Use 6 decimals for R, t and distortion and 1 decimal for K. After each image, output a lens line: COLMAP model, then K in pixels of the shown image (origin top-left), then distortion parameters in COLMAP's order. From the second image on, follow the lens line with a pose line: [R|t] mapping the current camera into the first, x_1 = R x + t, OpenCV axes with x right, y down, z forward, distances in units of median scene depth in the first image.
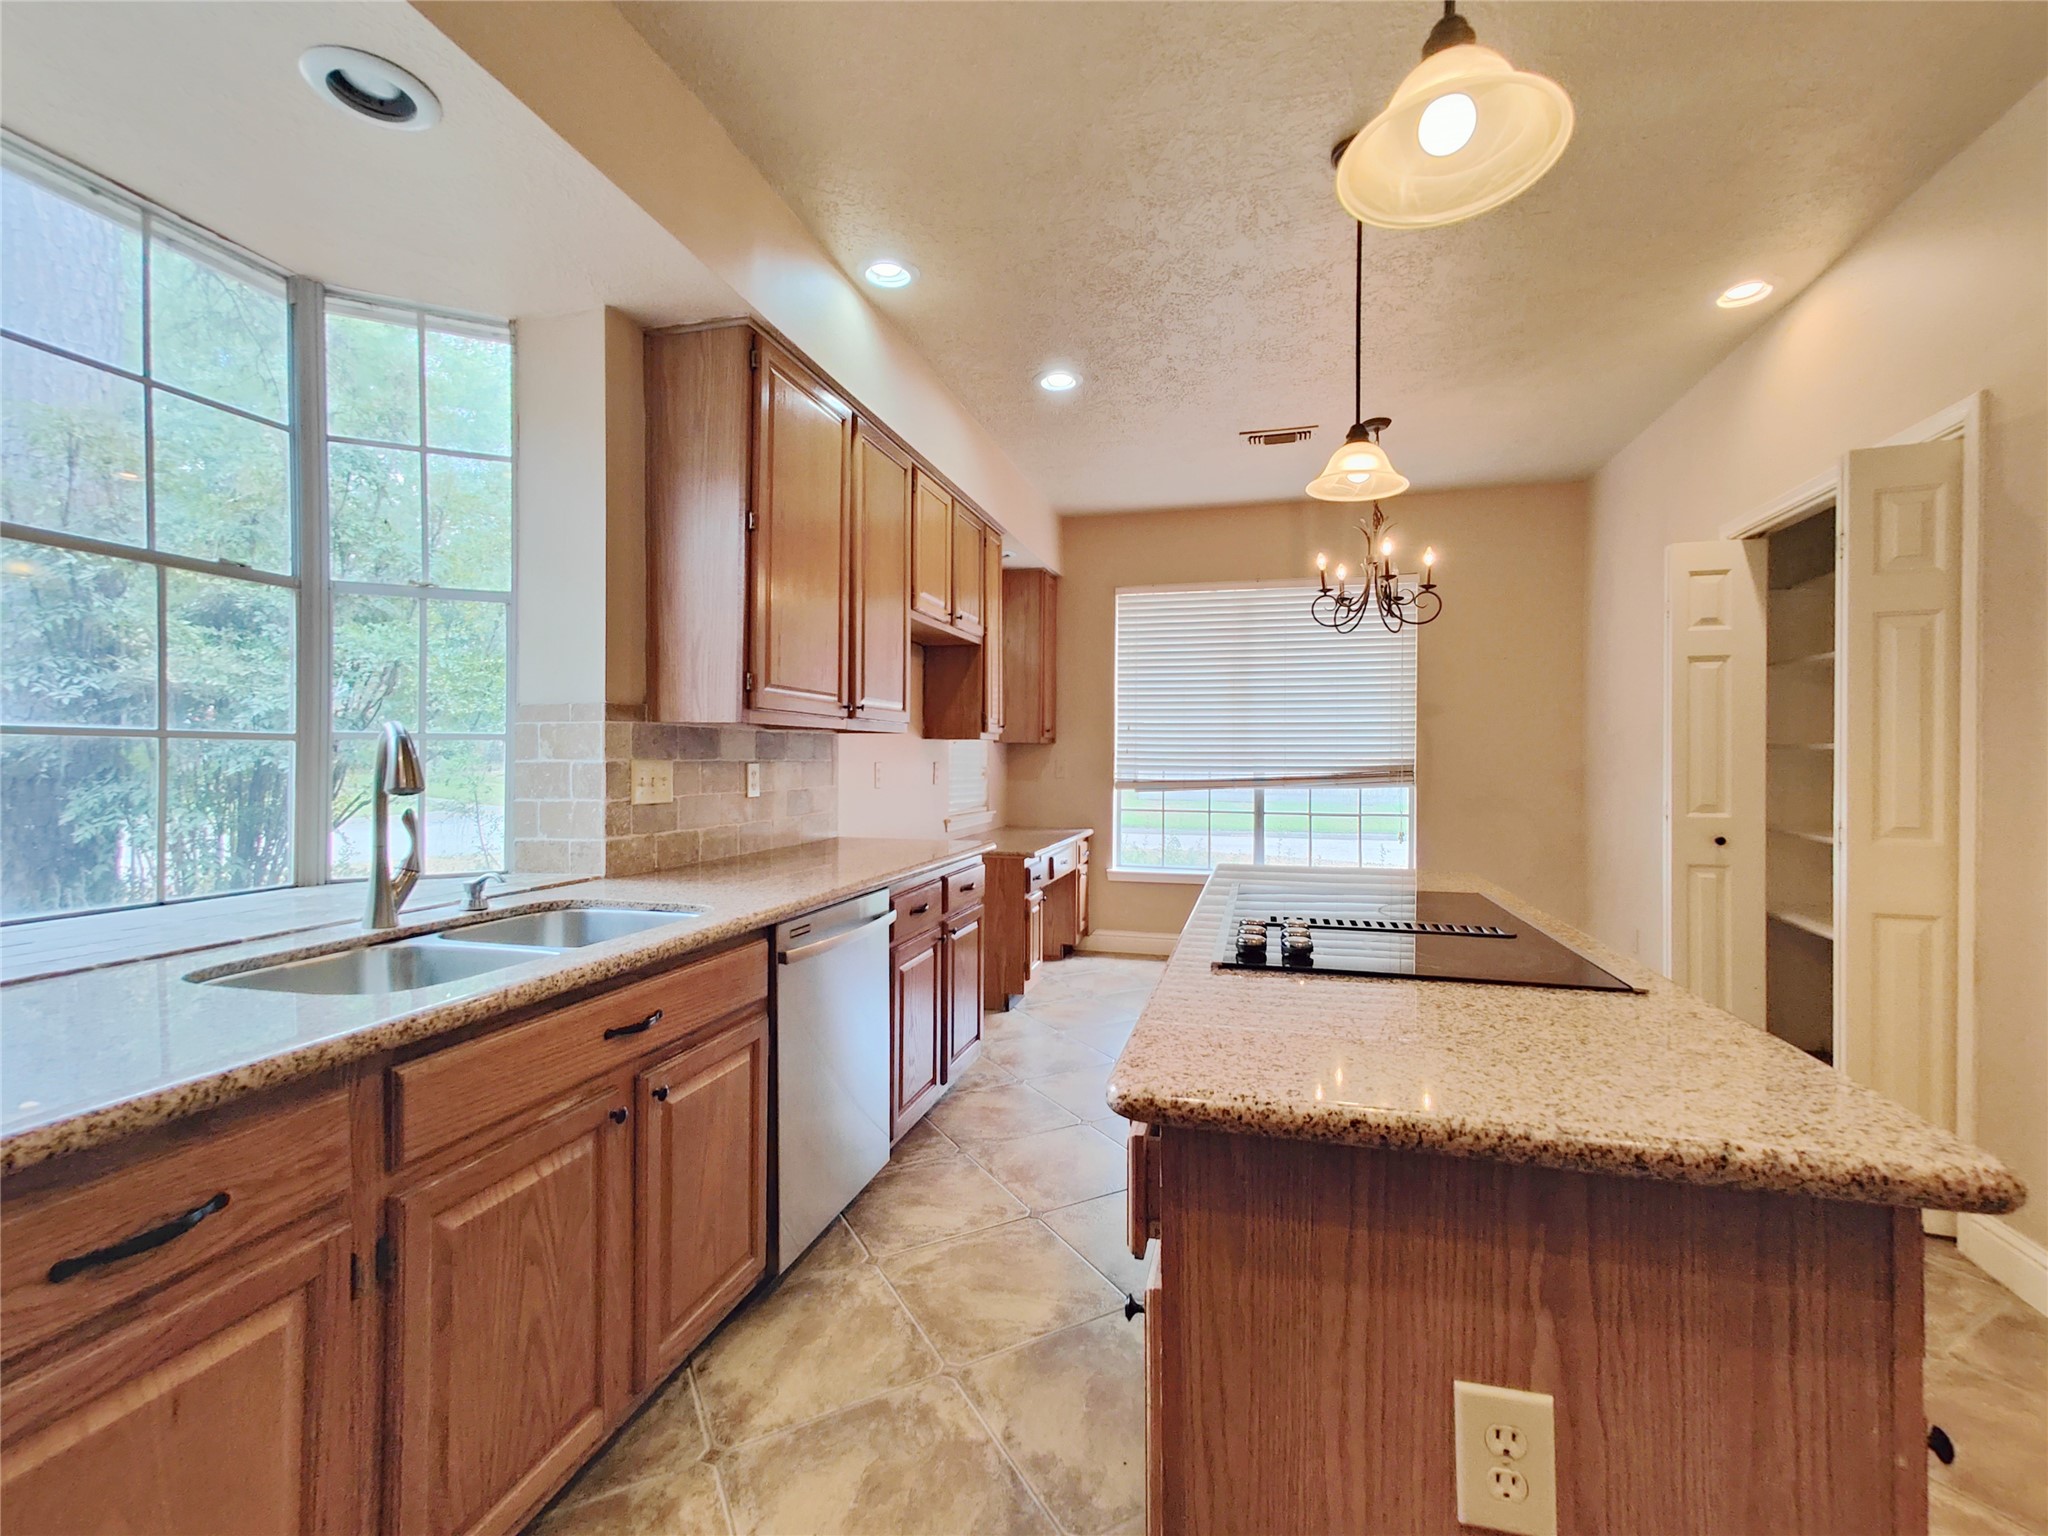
lens RADIAL K [[910.5, 0, 1021.9], [0, 910.5, 762.3], [0, 0, 1]] dist [0.009672, 0.001800]
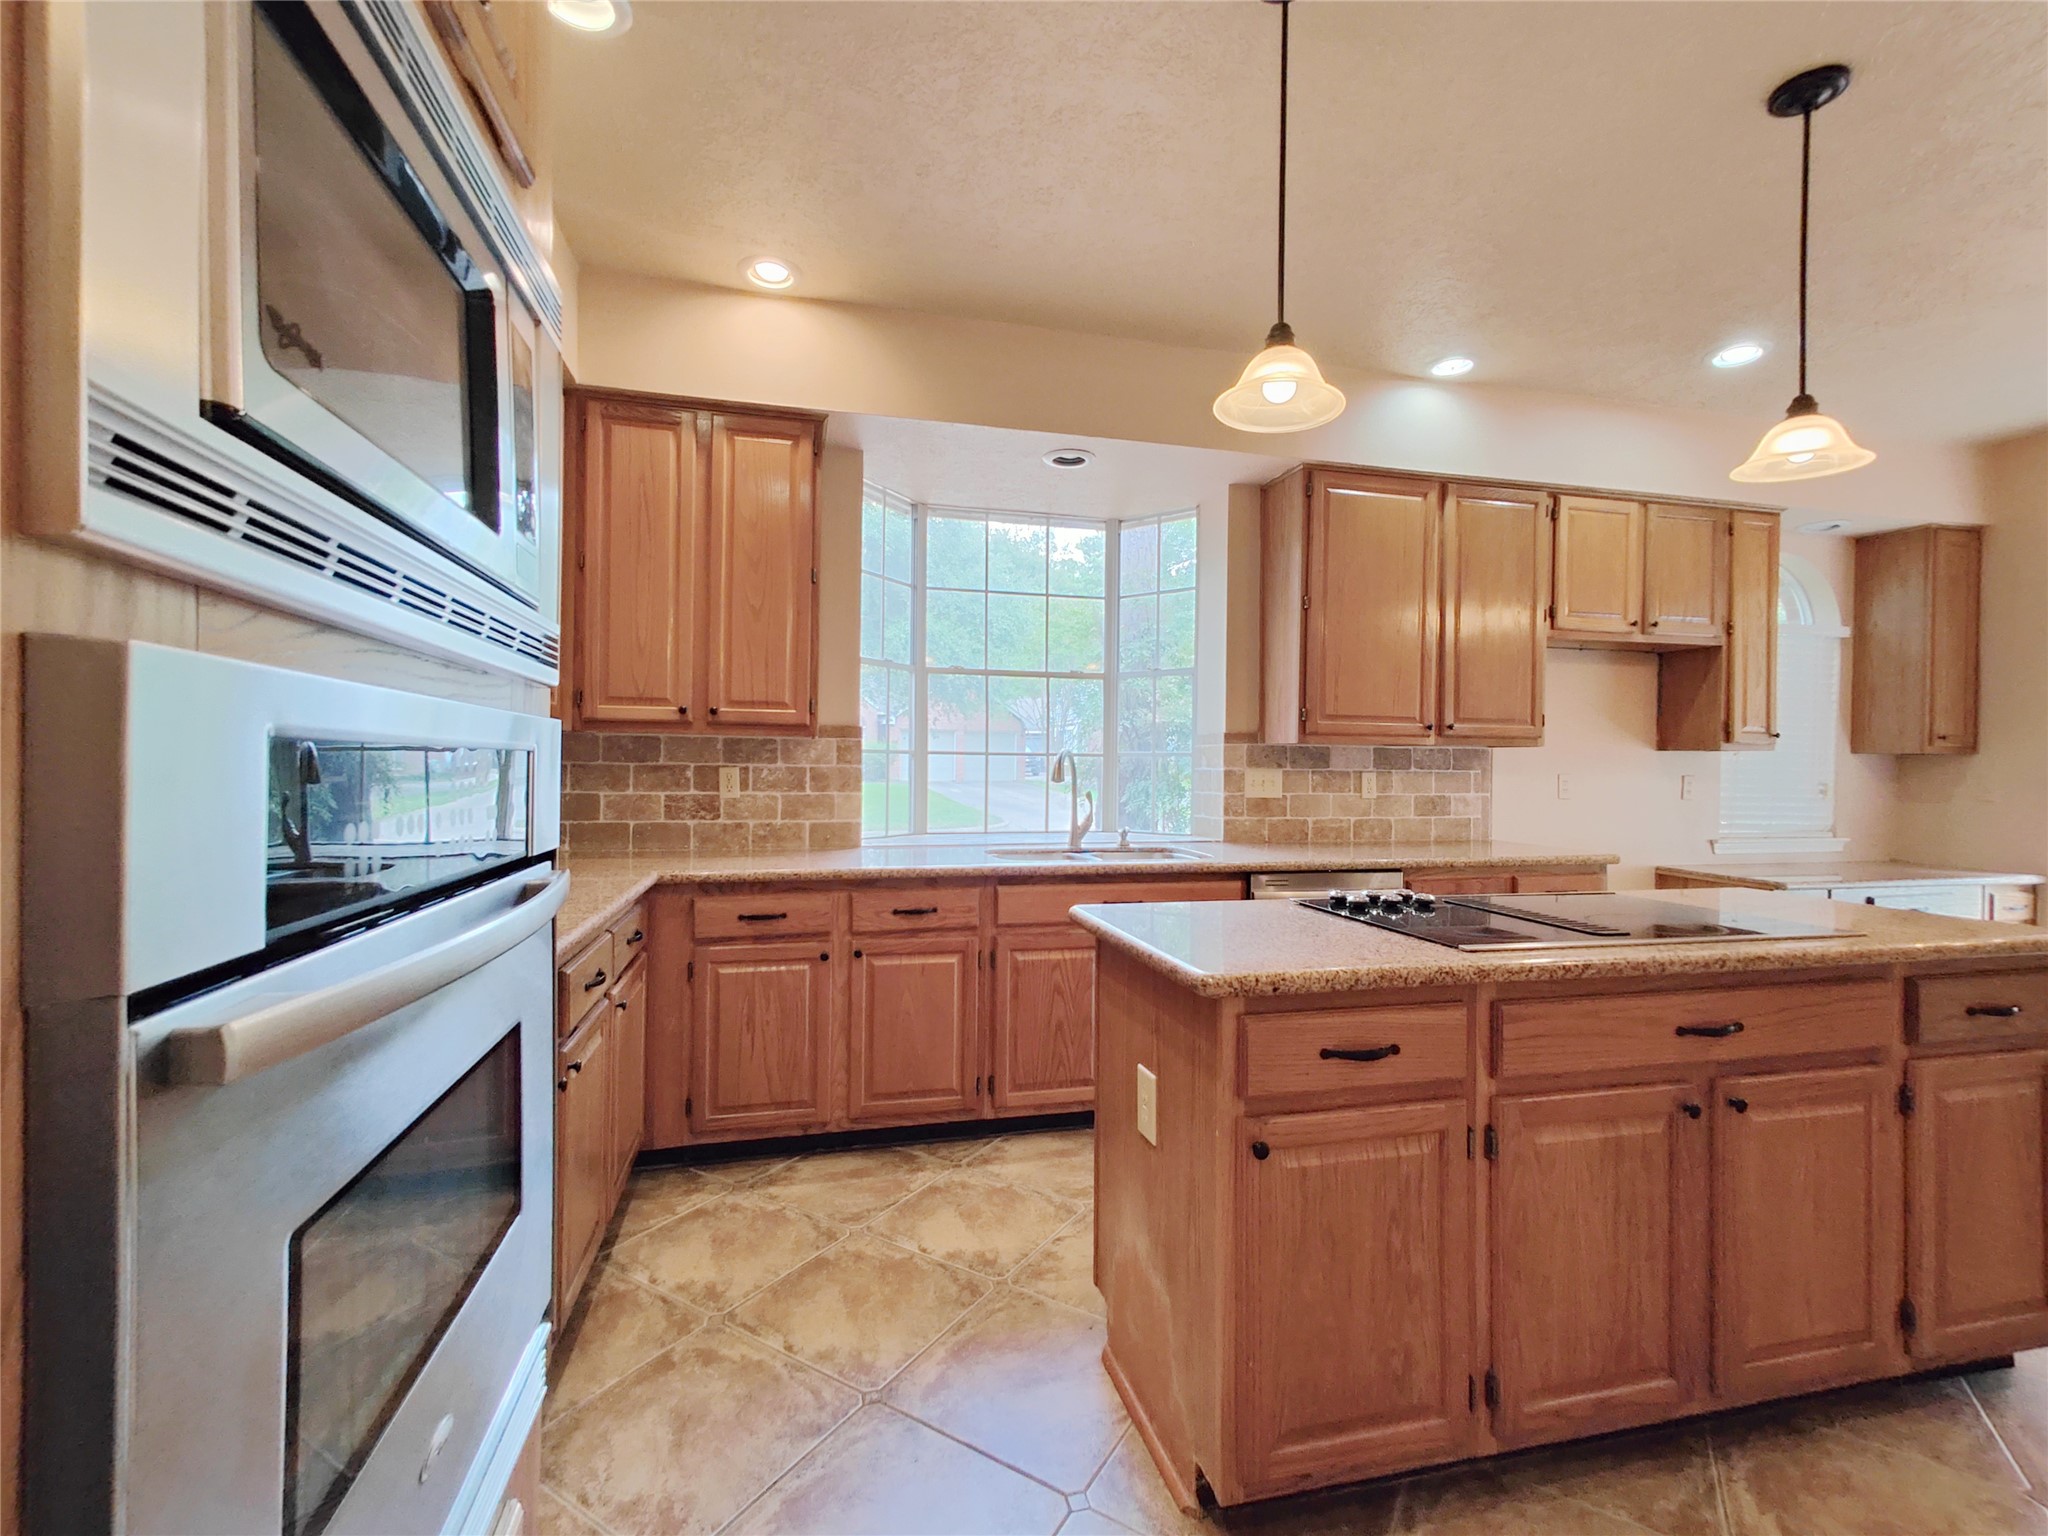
lens RADIAL K [[910.5, 0, 1019.9], [0, 910.5, 762.7], [0, 0, 1]] dist [0.009672, 0.001800]
pose [[0.490553, 0.002436, -0.871408, 0.761708], [-0.013525, 0.999897, -0.004819, -0.000106], [0.871306, 0.014149, 0.490535, -0.096451]]
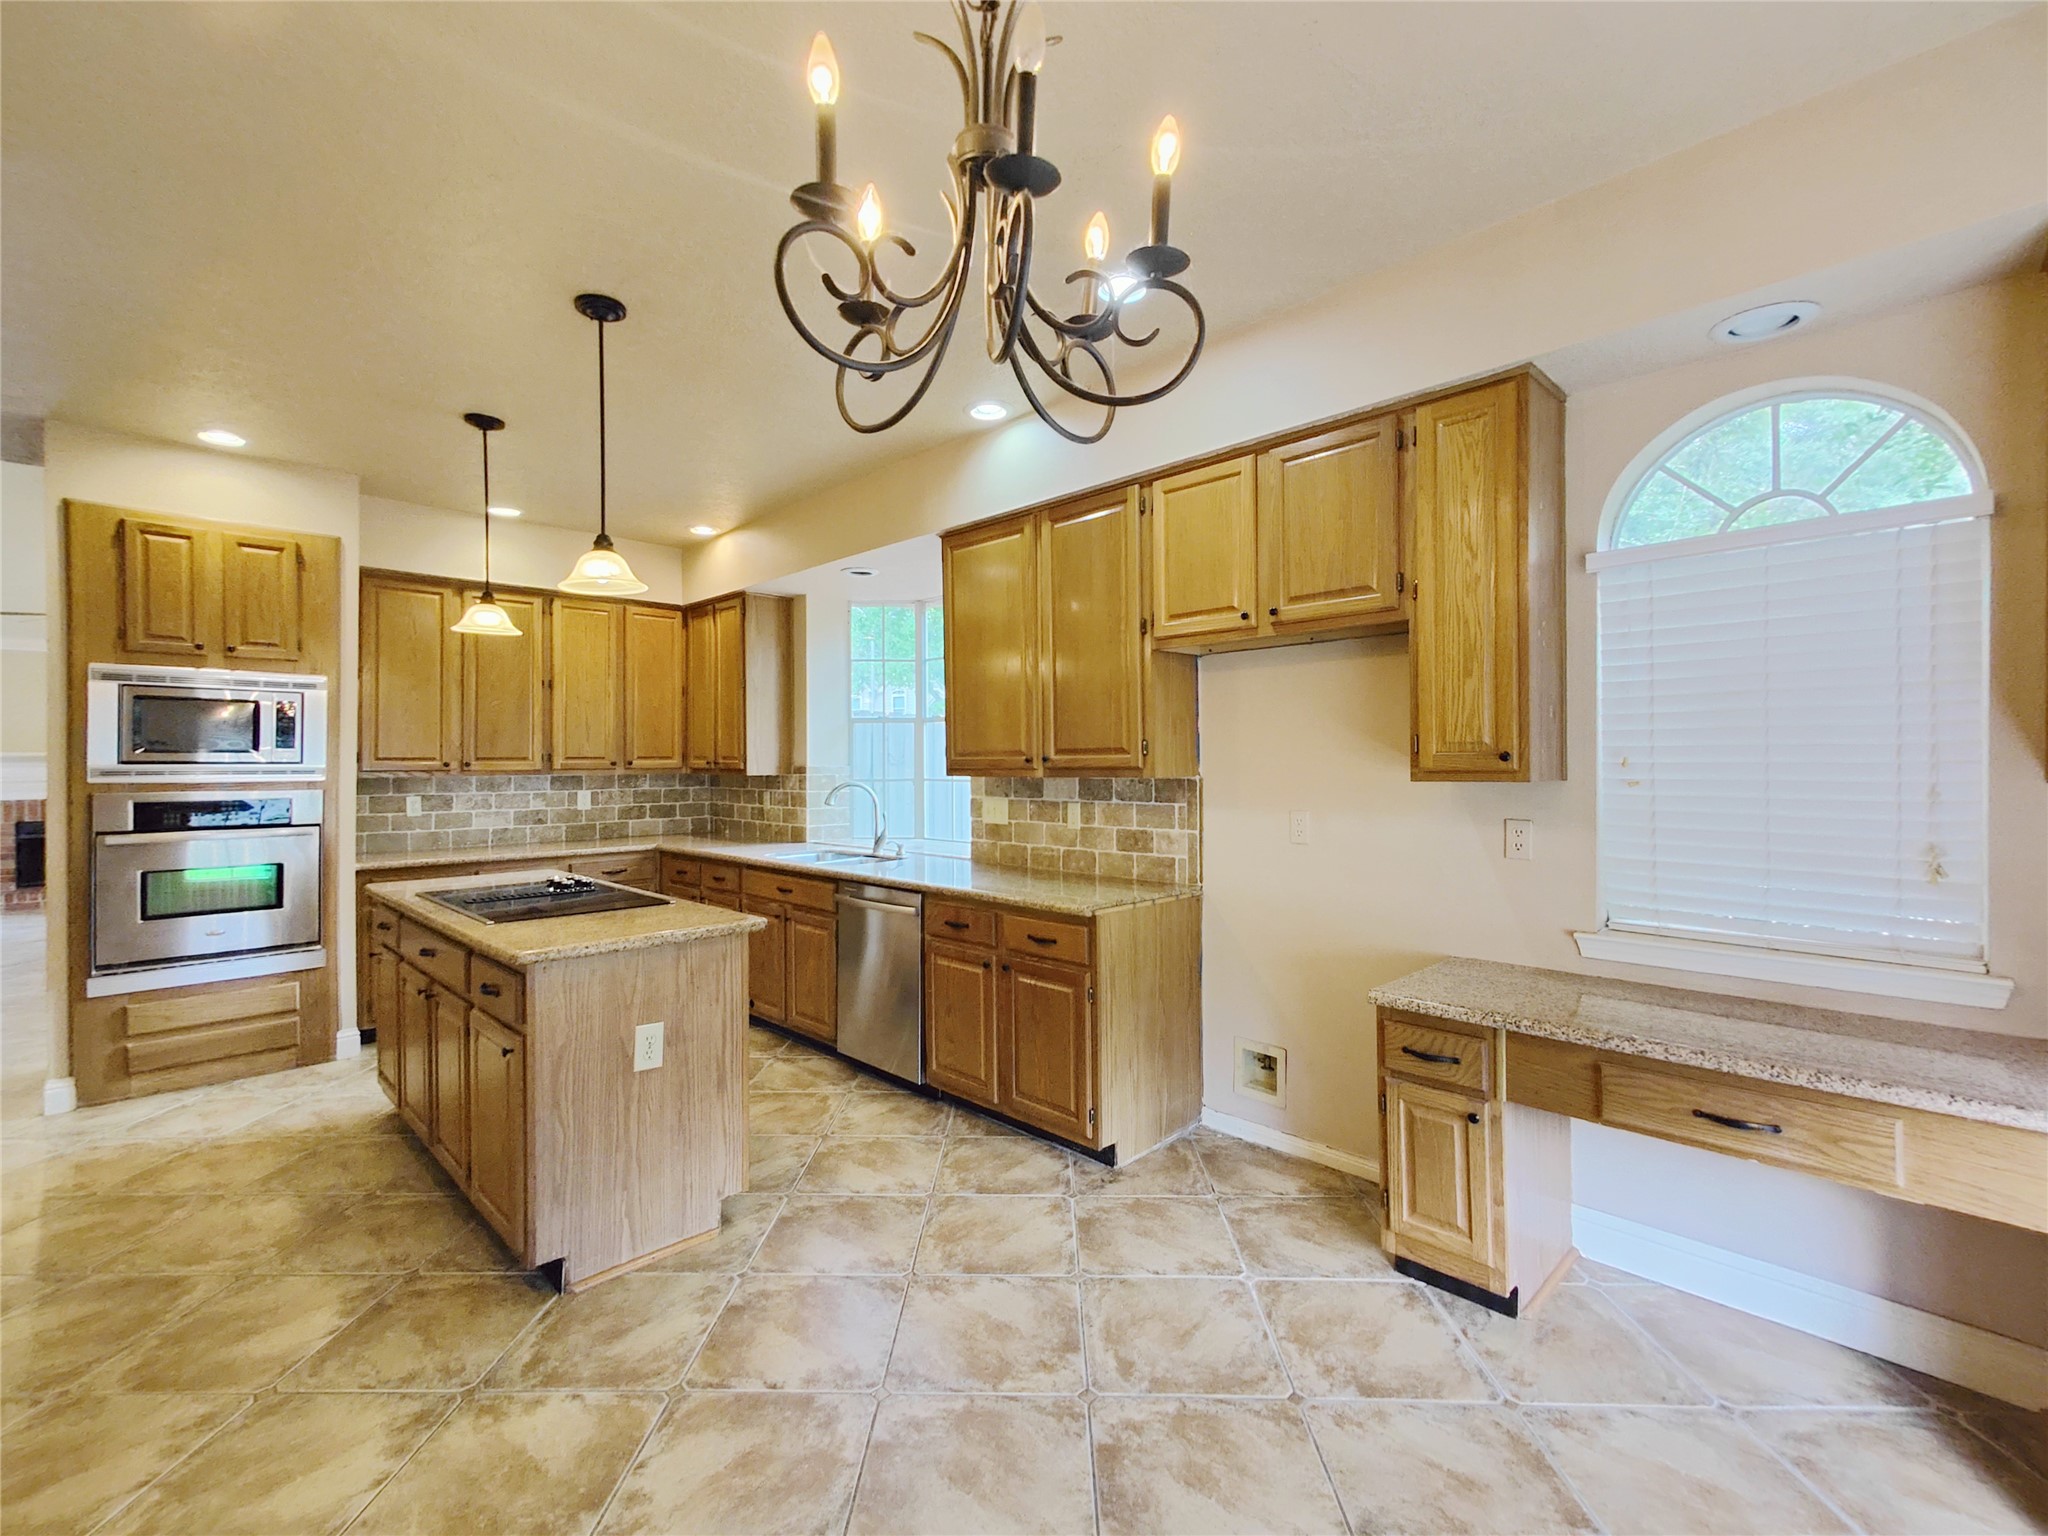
lens RADIAL K [[910.5, 0, 1019.8], [0, 910.5, 763.6], [0, 0, 1]] dist [0.009672, 0.001800]
pose [[-0.504778, 0.001558, -0.863248, 1.095752], [0.000155, 0.999999, 0.001714, -0.072913], [0.863249, 0.000731, -0.504778, 2.024325]]
